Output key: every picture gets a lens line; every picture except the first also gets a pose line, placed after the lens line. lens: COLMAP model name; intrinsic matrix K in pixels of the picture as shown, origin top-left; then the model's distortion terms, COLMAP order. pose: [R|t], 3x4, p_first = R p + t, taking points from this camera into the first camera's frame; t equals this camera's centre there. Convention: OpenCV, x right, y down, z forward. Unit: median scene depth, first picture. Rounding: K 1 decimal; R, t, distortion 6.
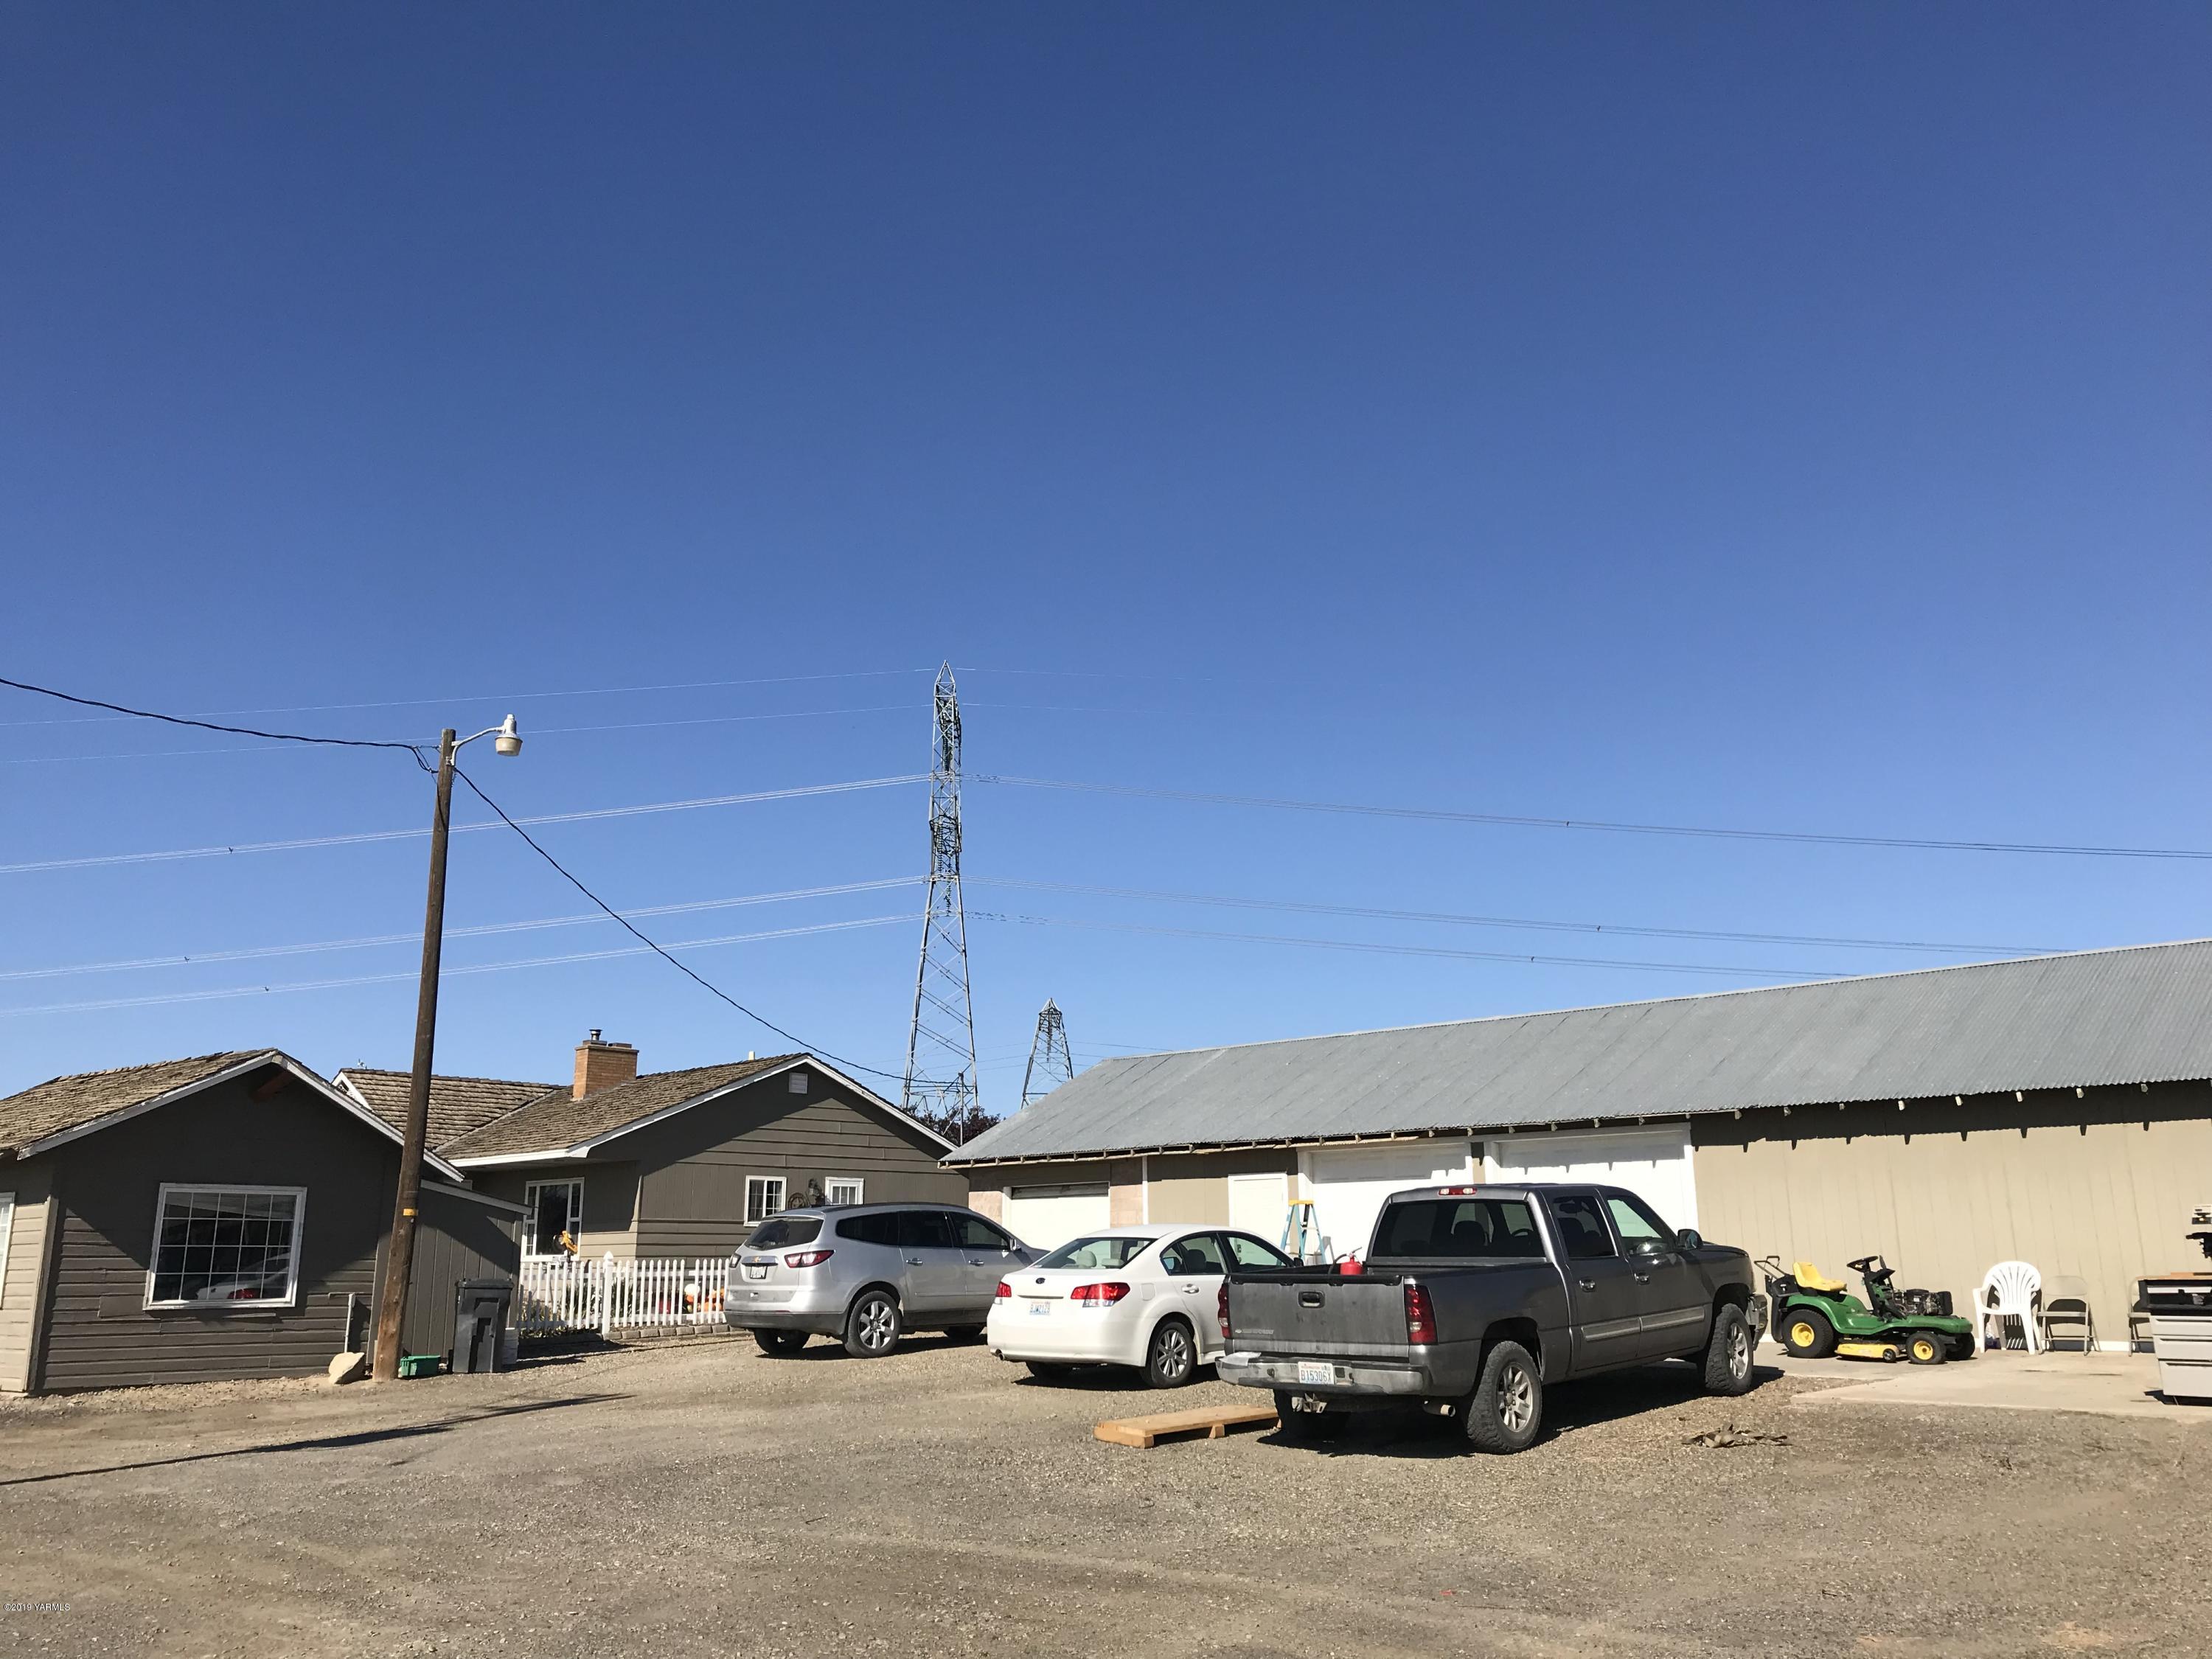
lens RADIAL K [[1799.7, 0, 1112.8], [0, 1799.7, 833.4], [0, 0, 1]] dist [0.048294, -0.052997]
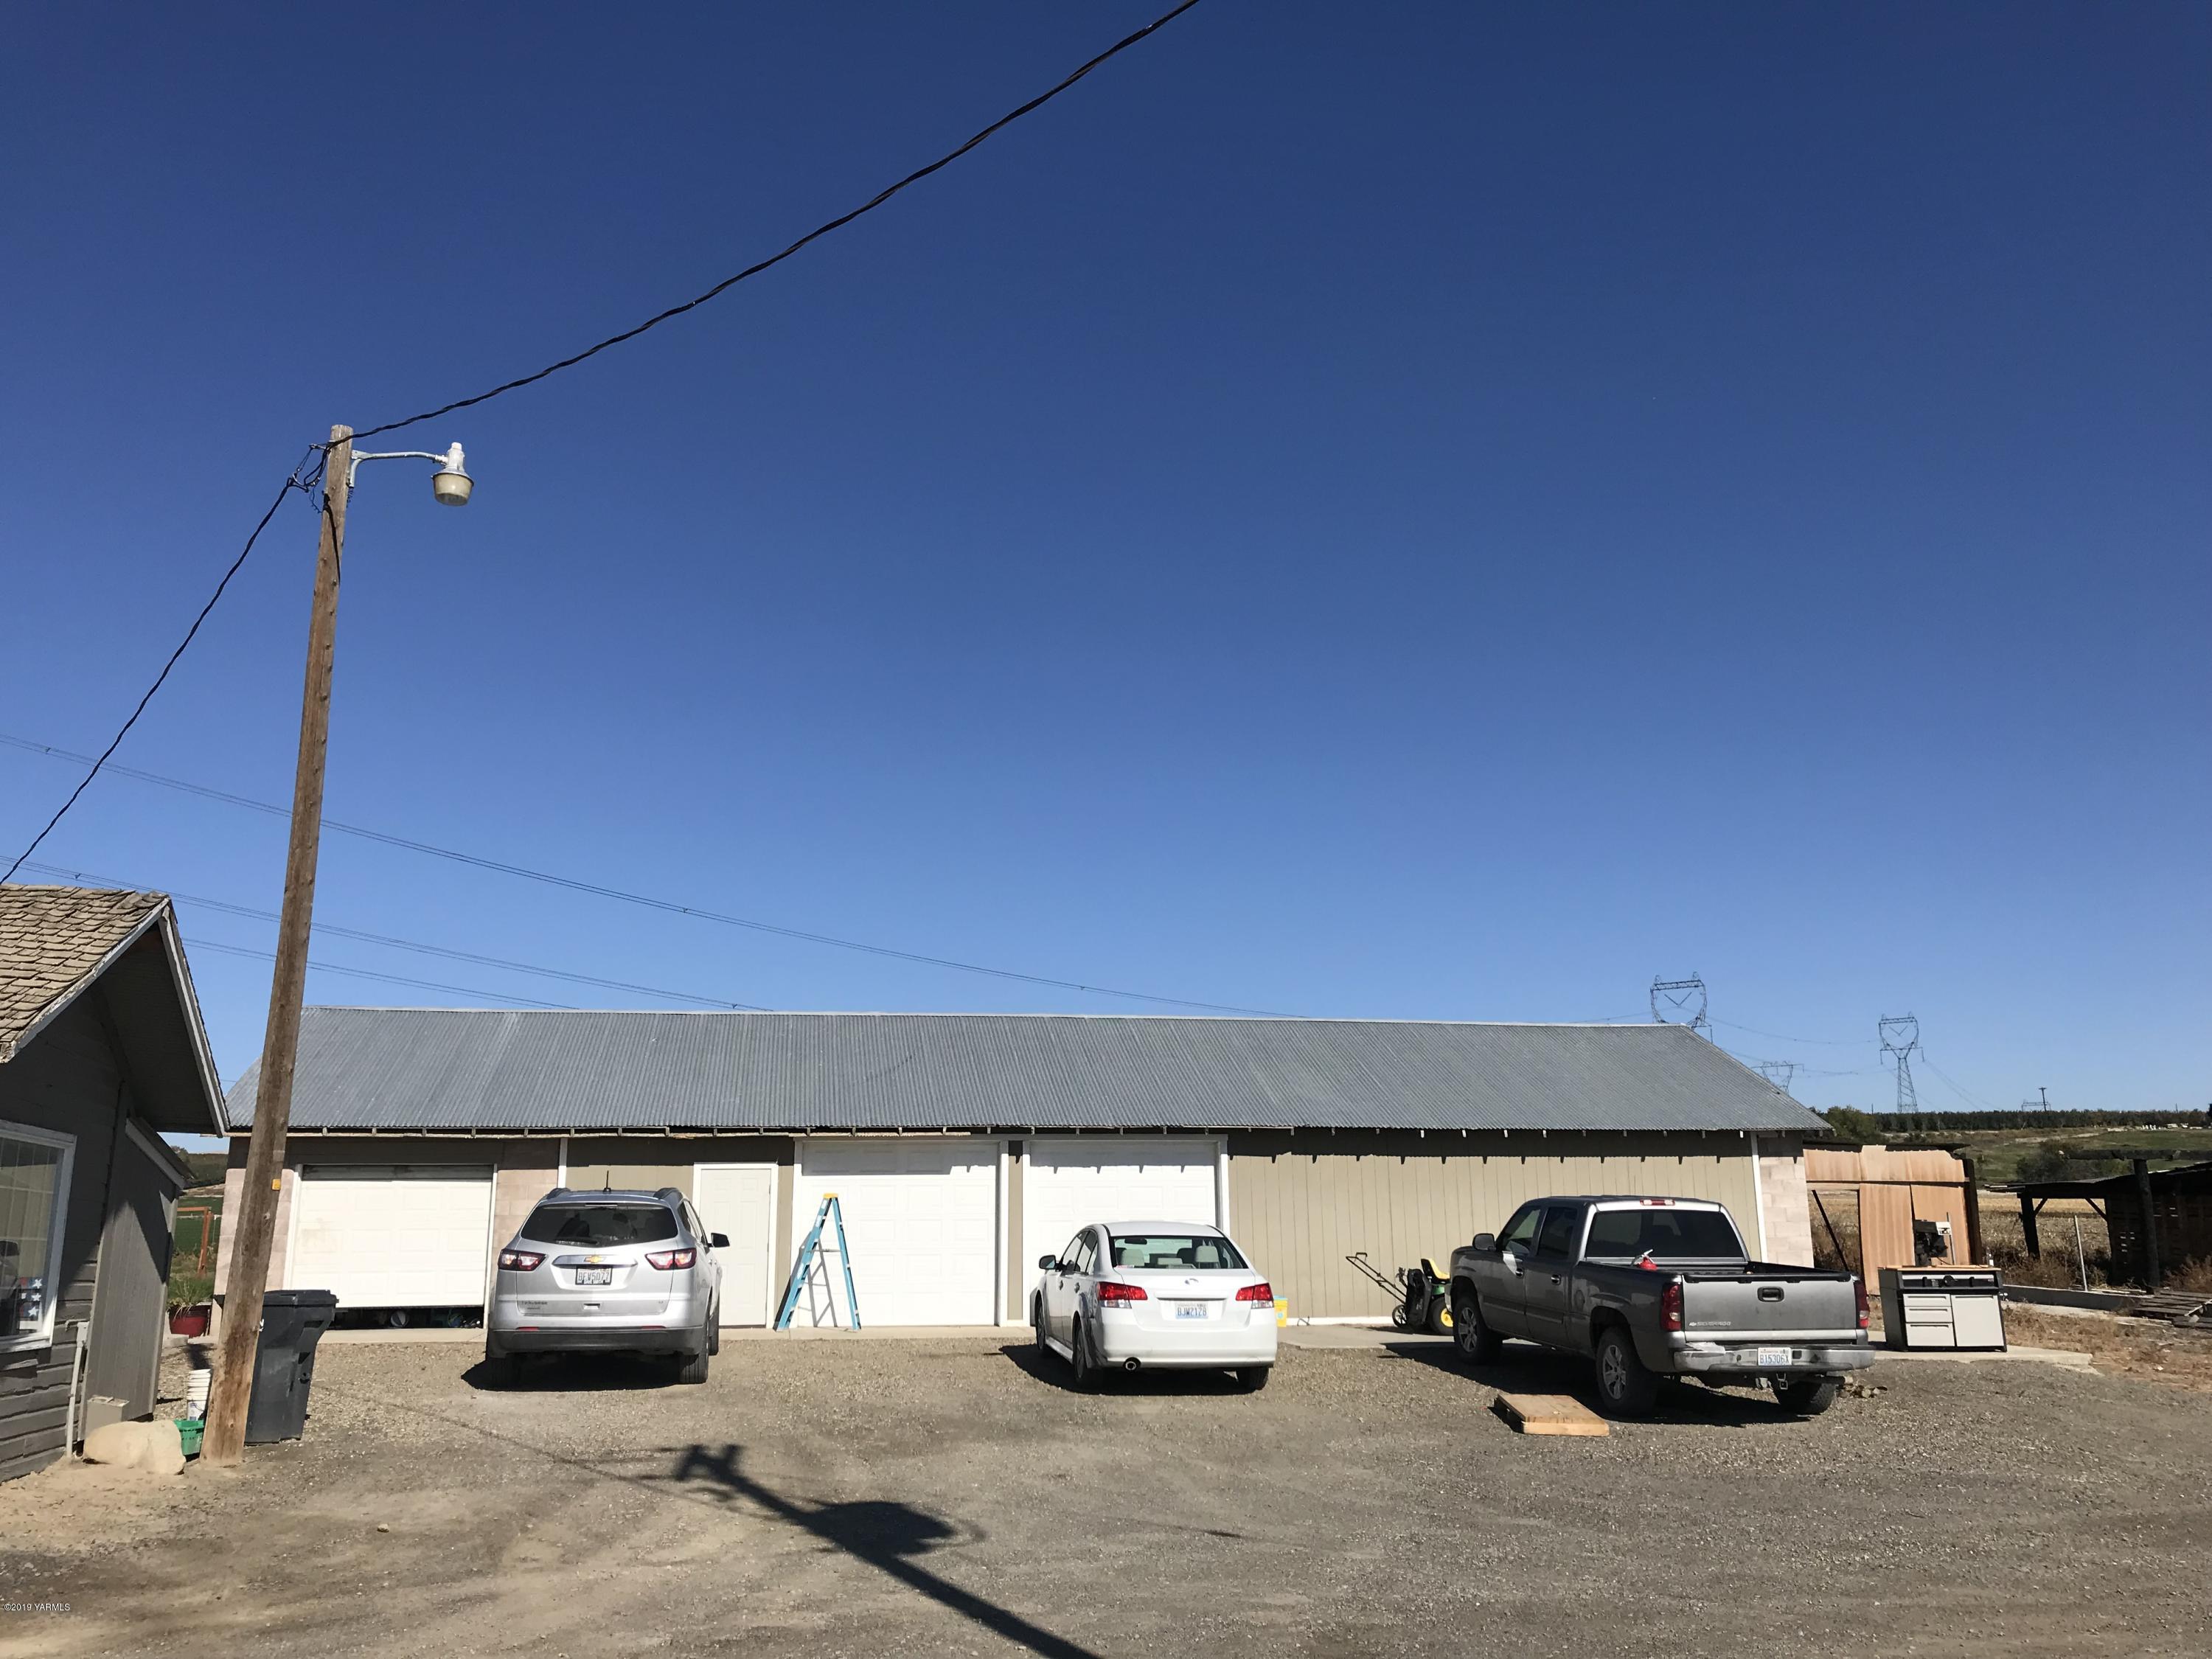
lens RADIAL K [[1799.7, 0, 1115.7], [0, 1799.7, 820.3], [0, 0, 1]] dist [0.048294, -0.052997]
pose [[0.594681, 0.186807, 0.781957, -0.655186], [-0.184348, 0.978400, -0.093539, 0.084223], [-0.782541, -0.088527, 0.616273, 0.367747]]
